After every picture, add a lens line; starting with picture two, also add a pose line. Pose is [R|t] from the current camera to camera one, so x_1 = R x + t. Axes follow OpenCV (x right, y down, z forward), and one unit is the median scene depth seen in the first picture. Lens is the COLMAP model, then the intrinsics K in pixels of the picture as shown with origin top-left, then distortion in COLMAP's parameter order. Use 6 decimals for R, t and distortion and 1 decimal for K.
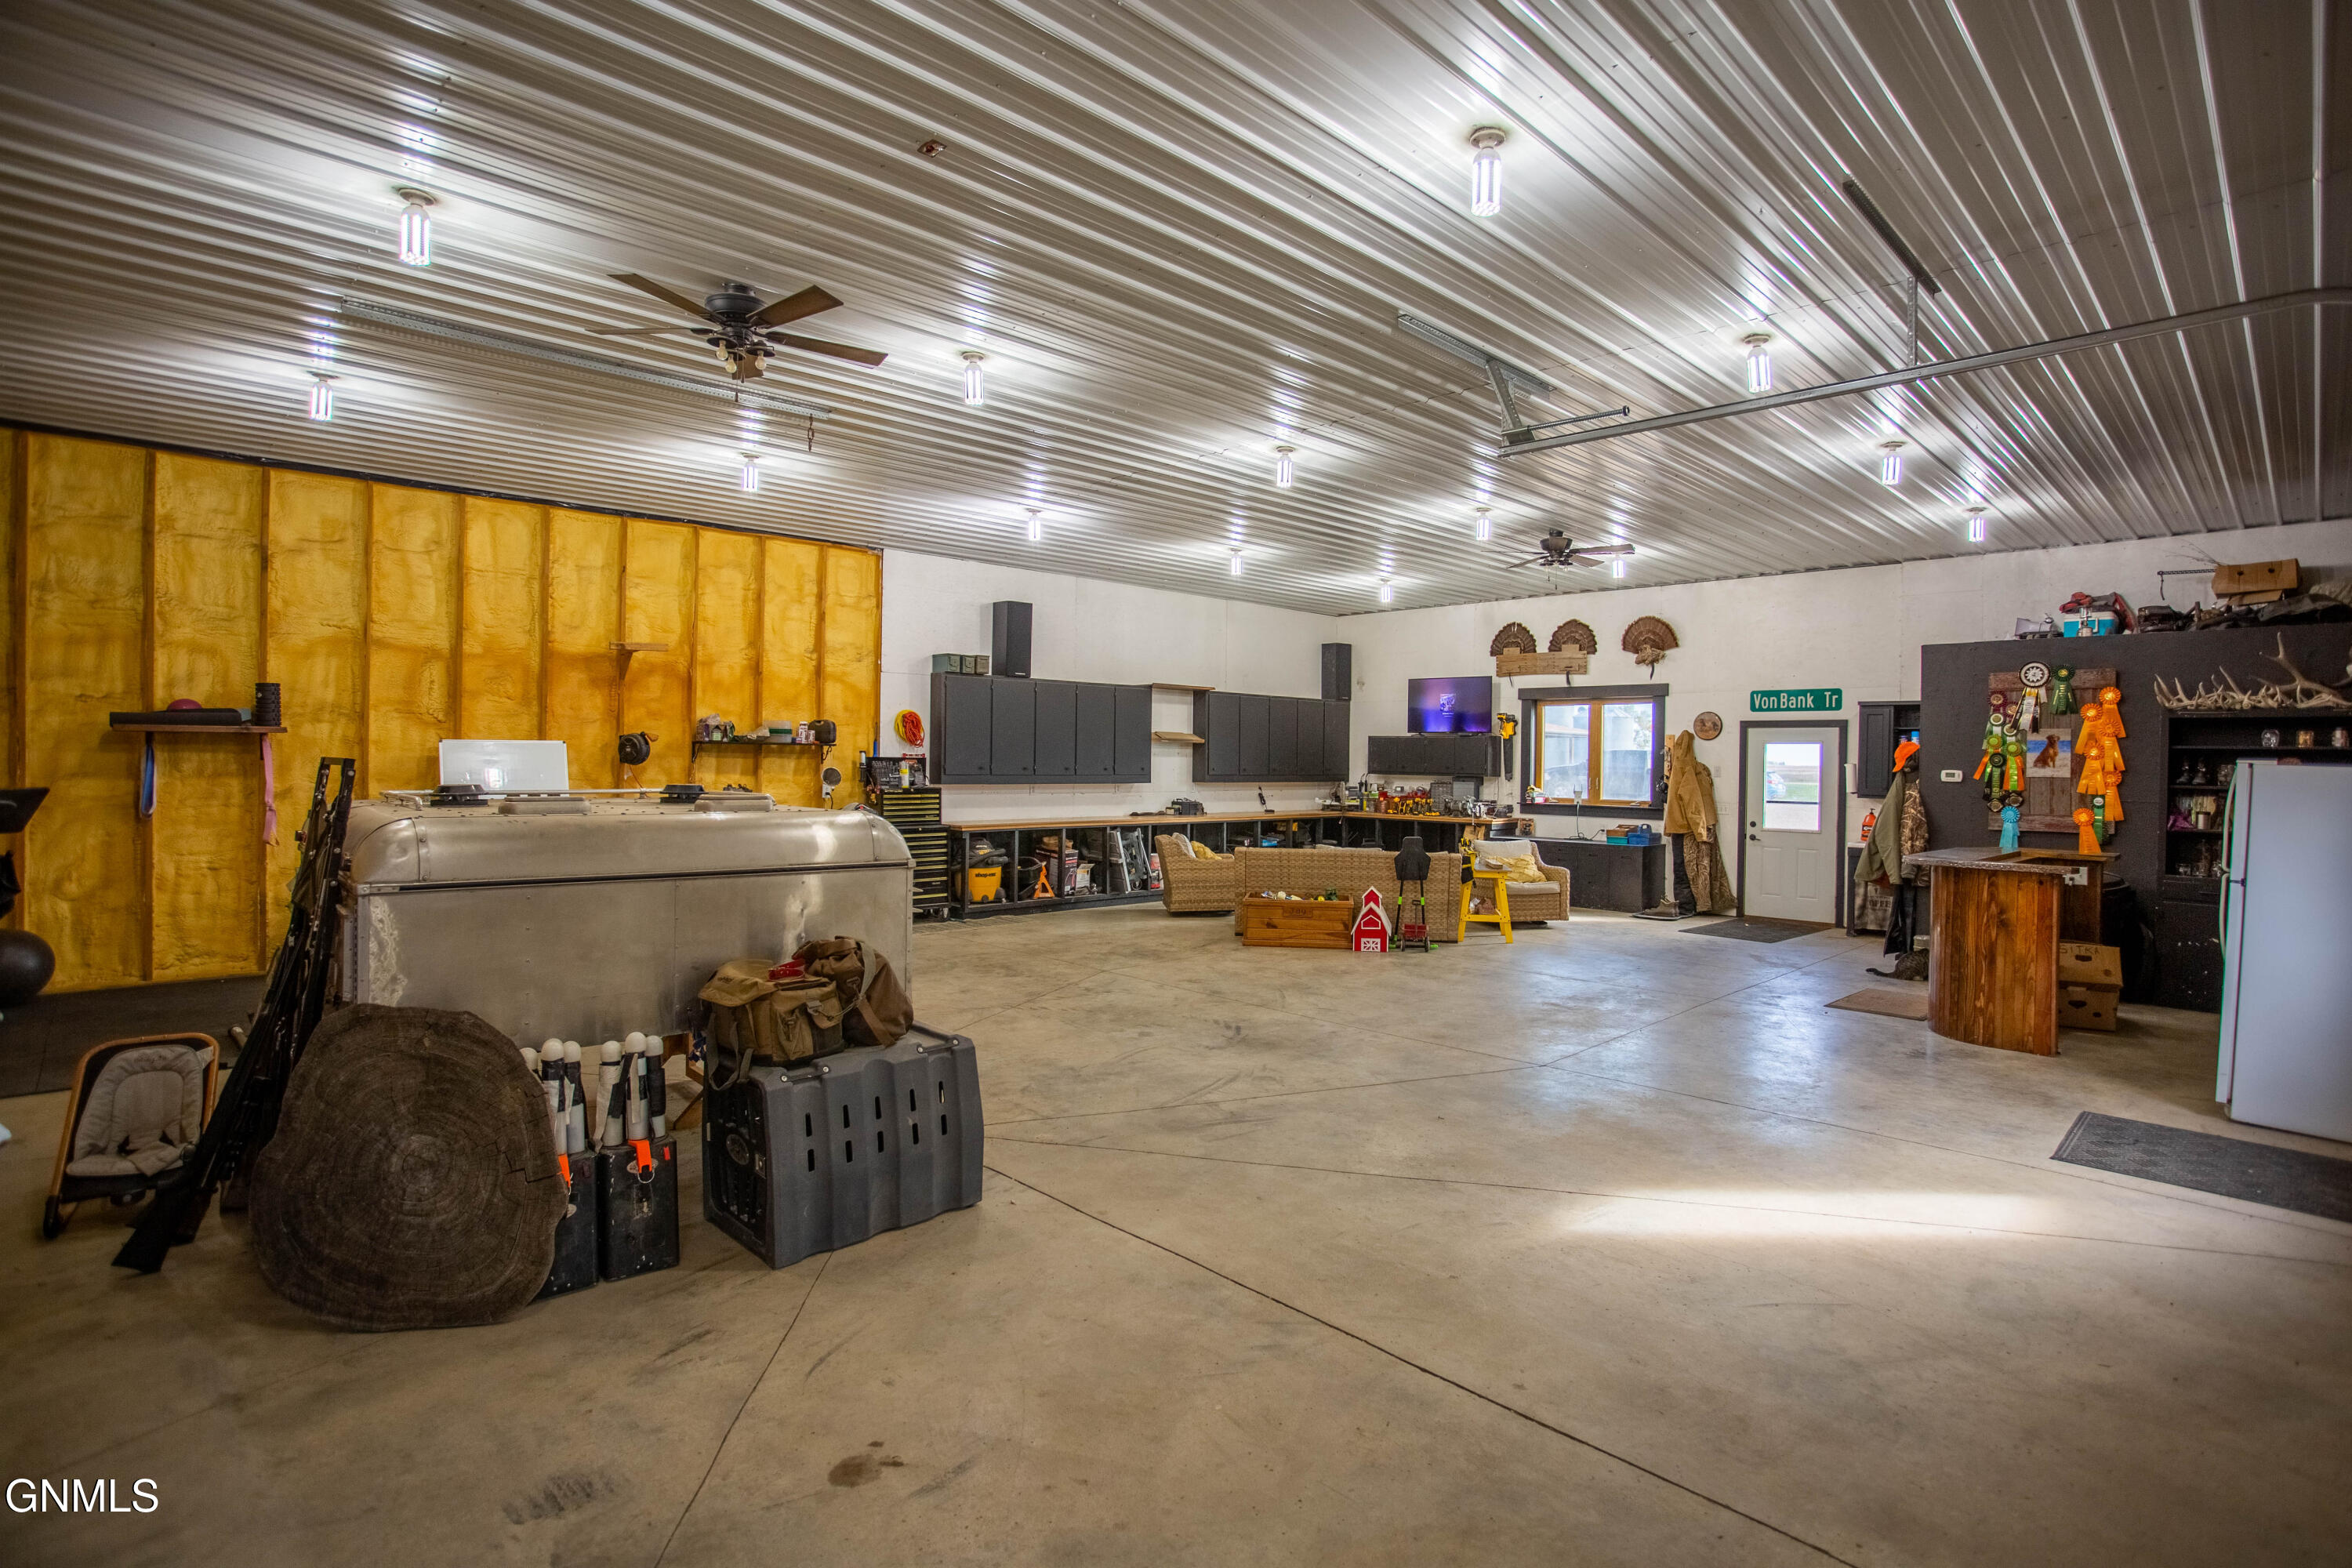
lens RADIAL K [[1139.0, 0, 1189.6], [0, 1139.0, 771.3], [0, 0, 1]] dist [-0.070316, 0.030984]
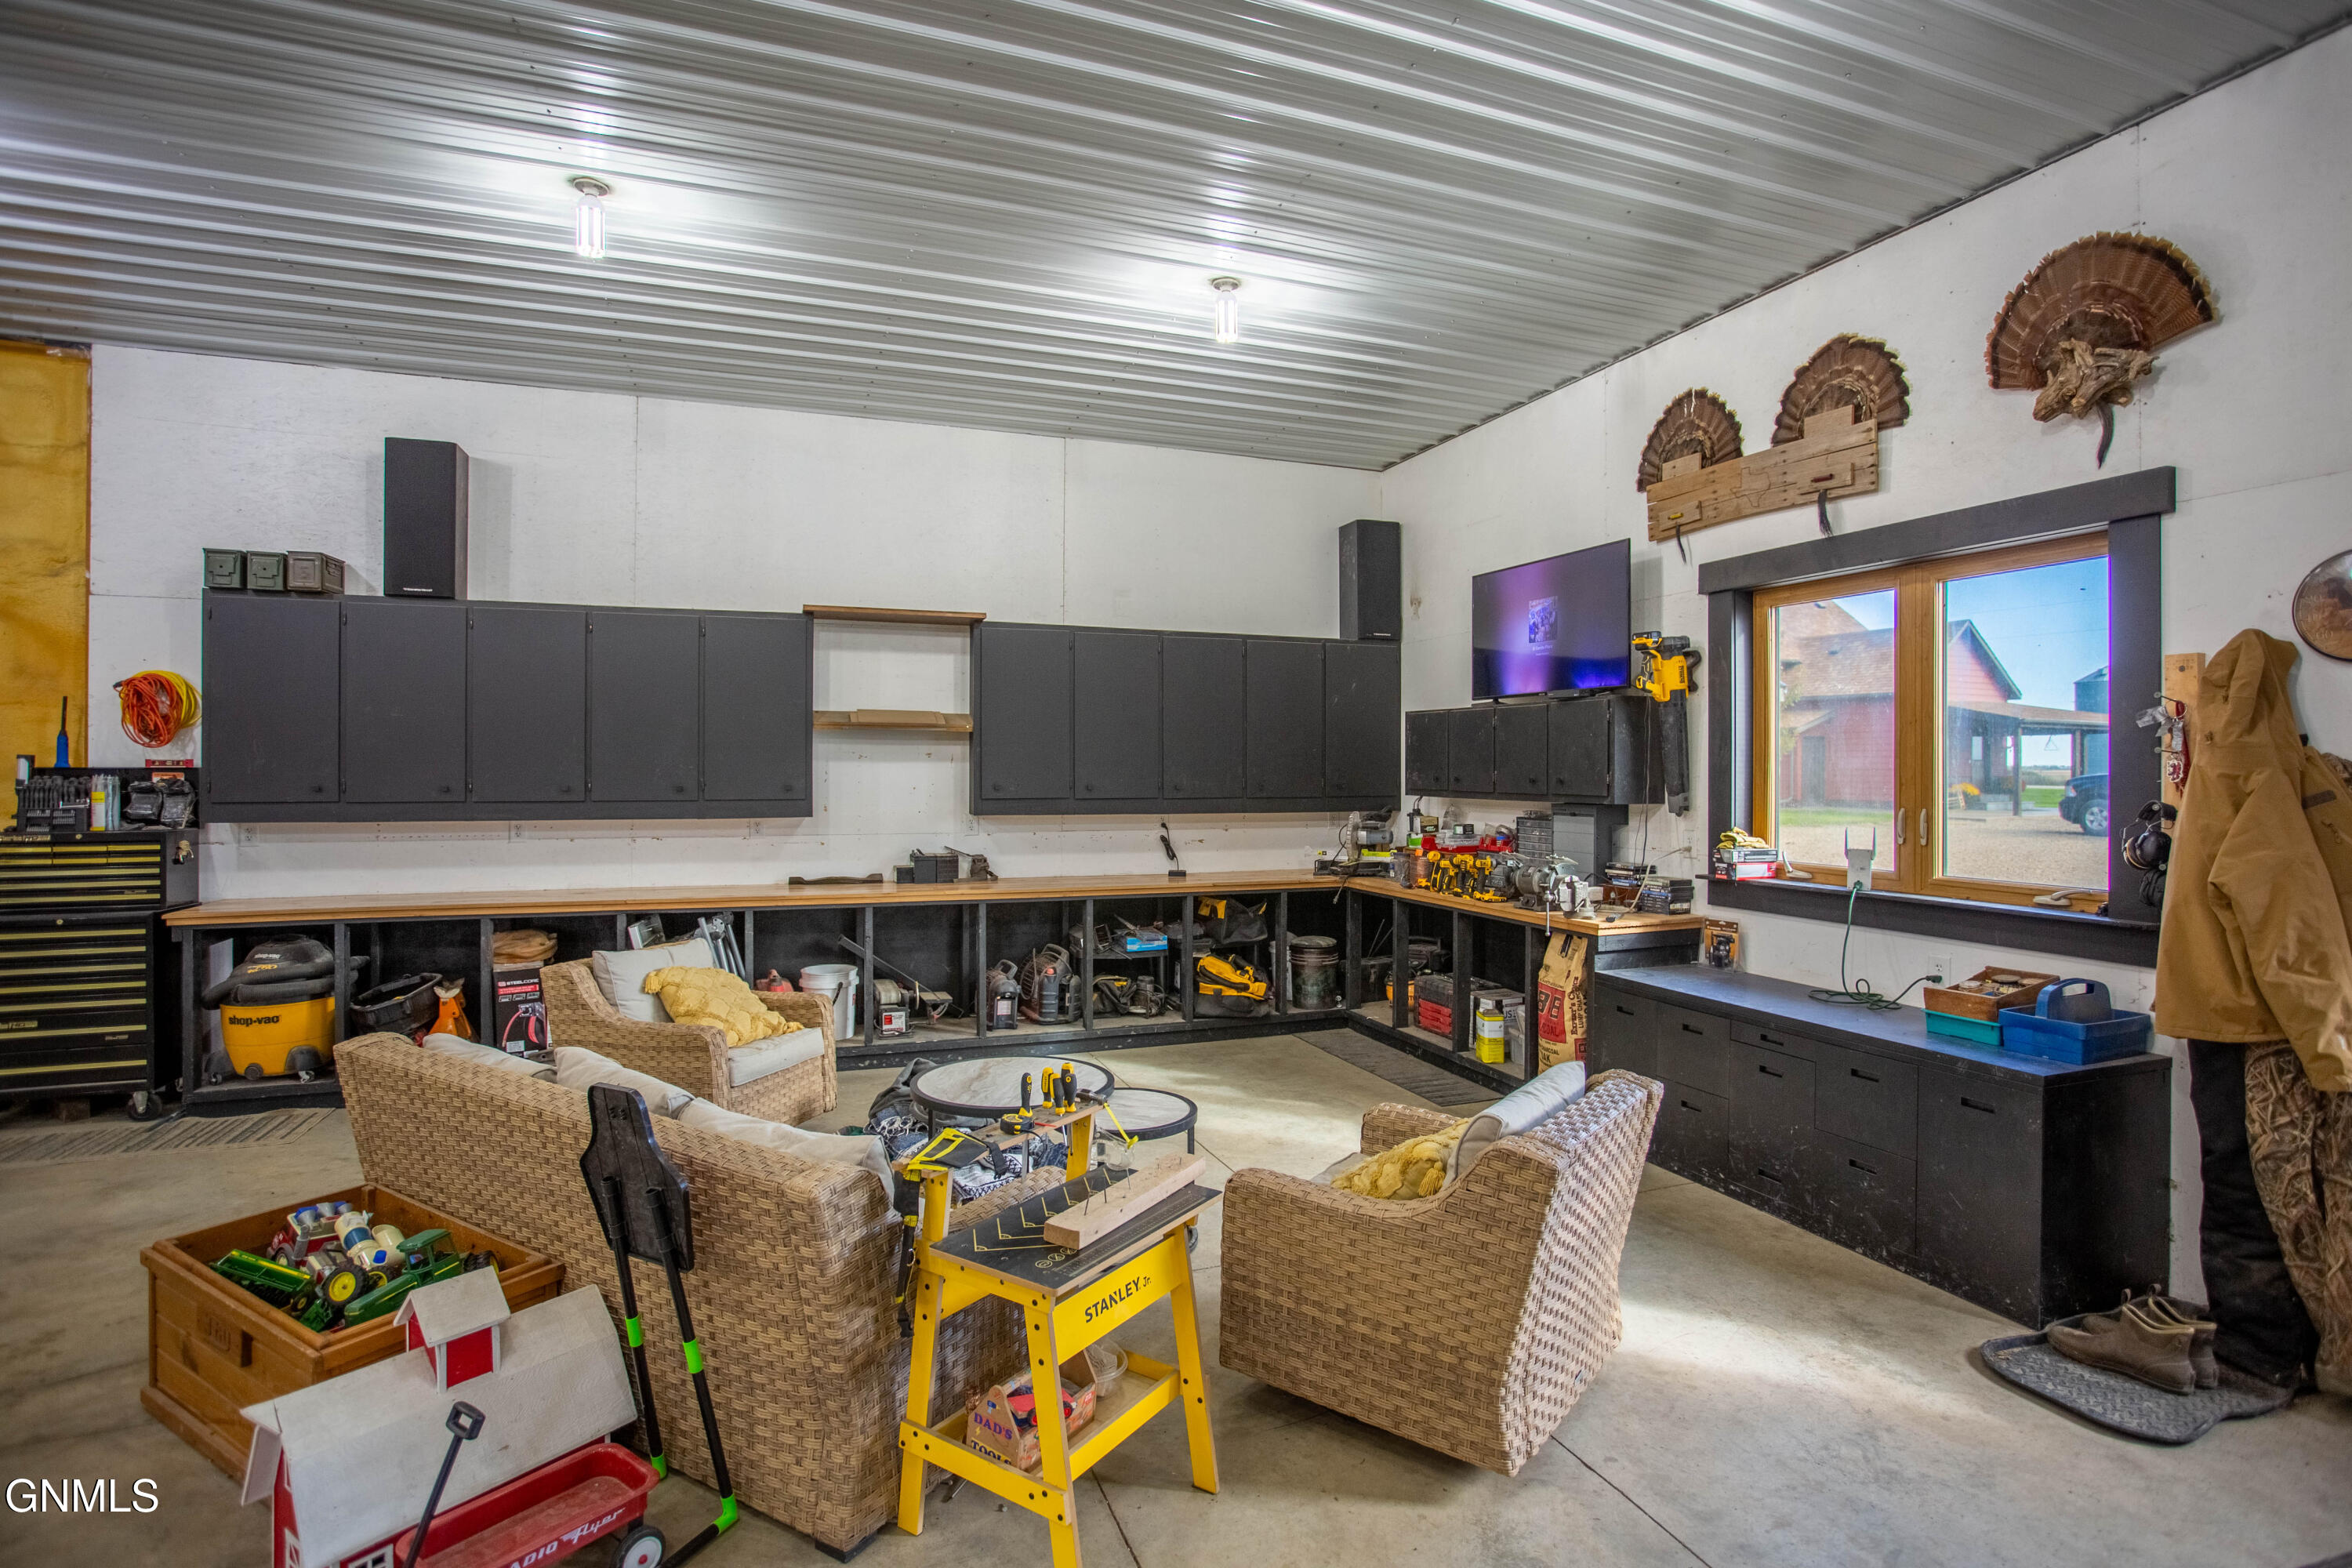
lens RADIAL K [[1139.0, 0, 1189.6], [0, 1139.0, 771.3], [0, 0, 1]] dist [-0.070316, 0.030984]
pose [[0.915550, -0.009416, -0.402094, 0.318429], [0.004476, 0.999903, -0.013223, -0.002113], [0.402179, 0.010306, 0.915503, 0.672473]]
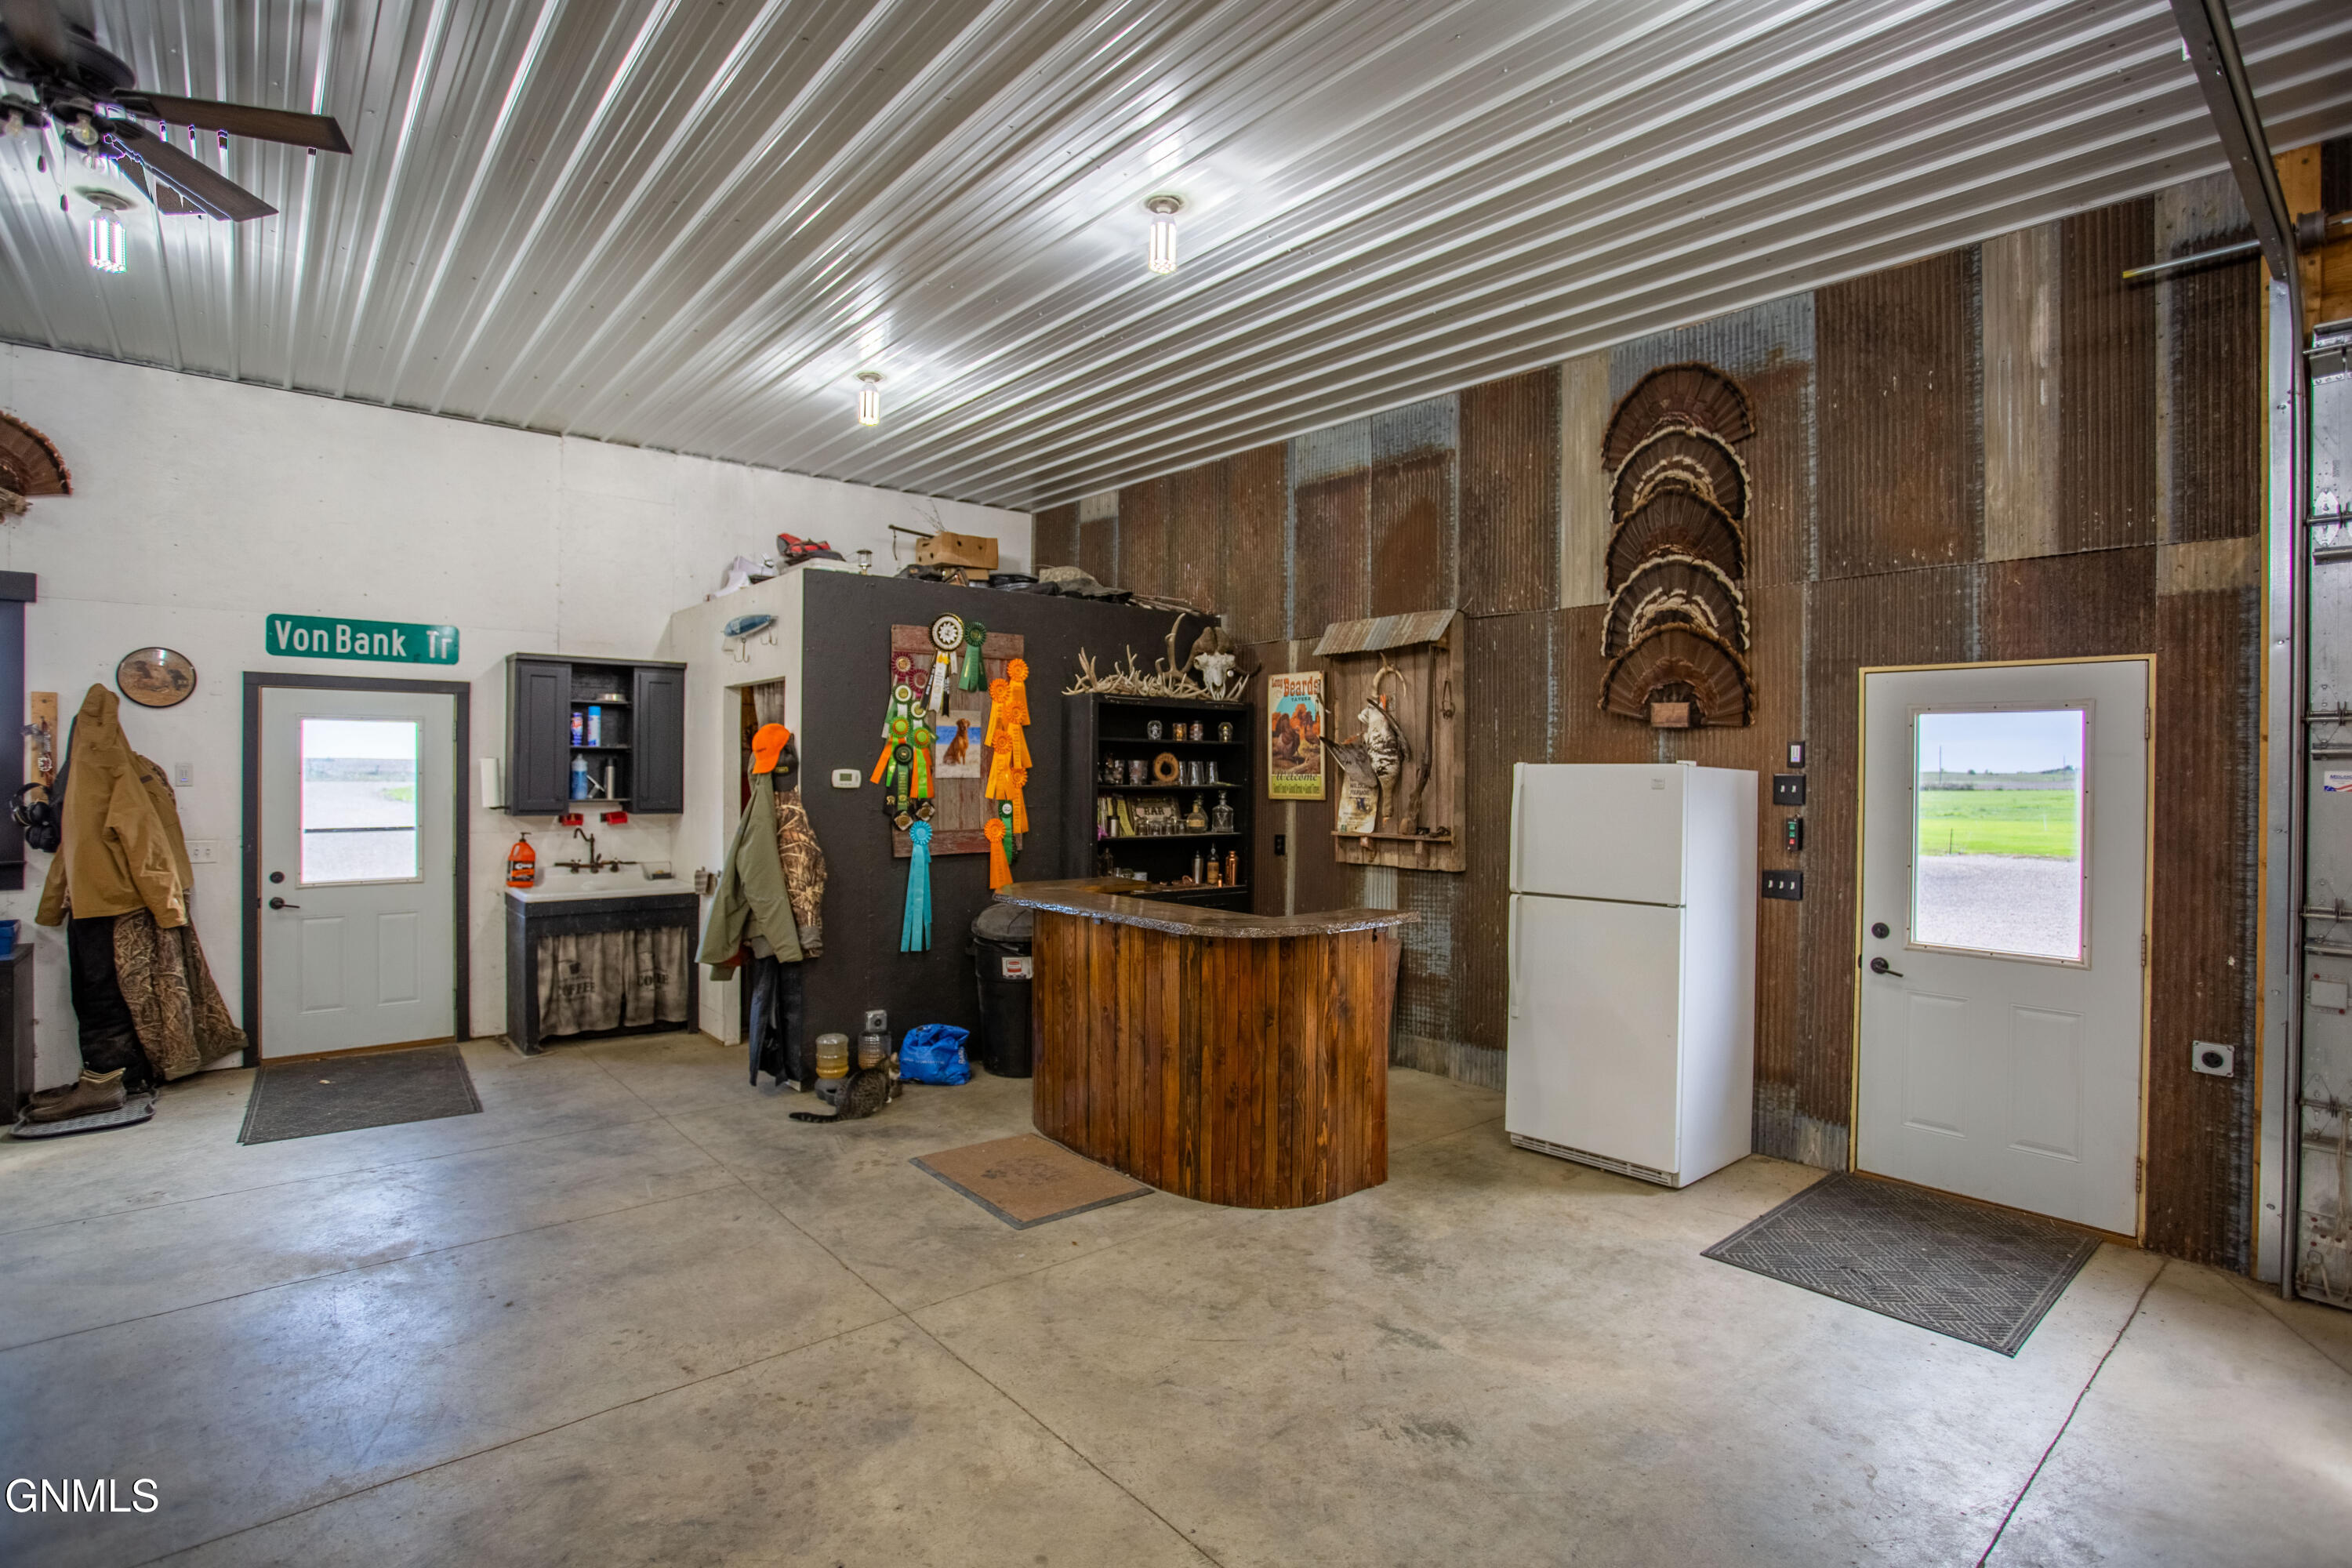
lens RADIAL K [[1139.0, 0, 1189.6], [0, 1139.0, 771.3], [0, 0, 1]] dist [-0.070316, 0.030984]
pose [[0.063755, -0.017069, 0.997820, 0.032232], [0.003948, 0.999850, 0.016851, -0.007229], [-0.997958, 0.002865, 0.063812, 0.536269]]
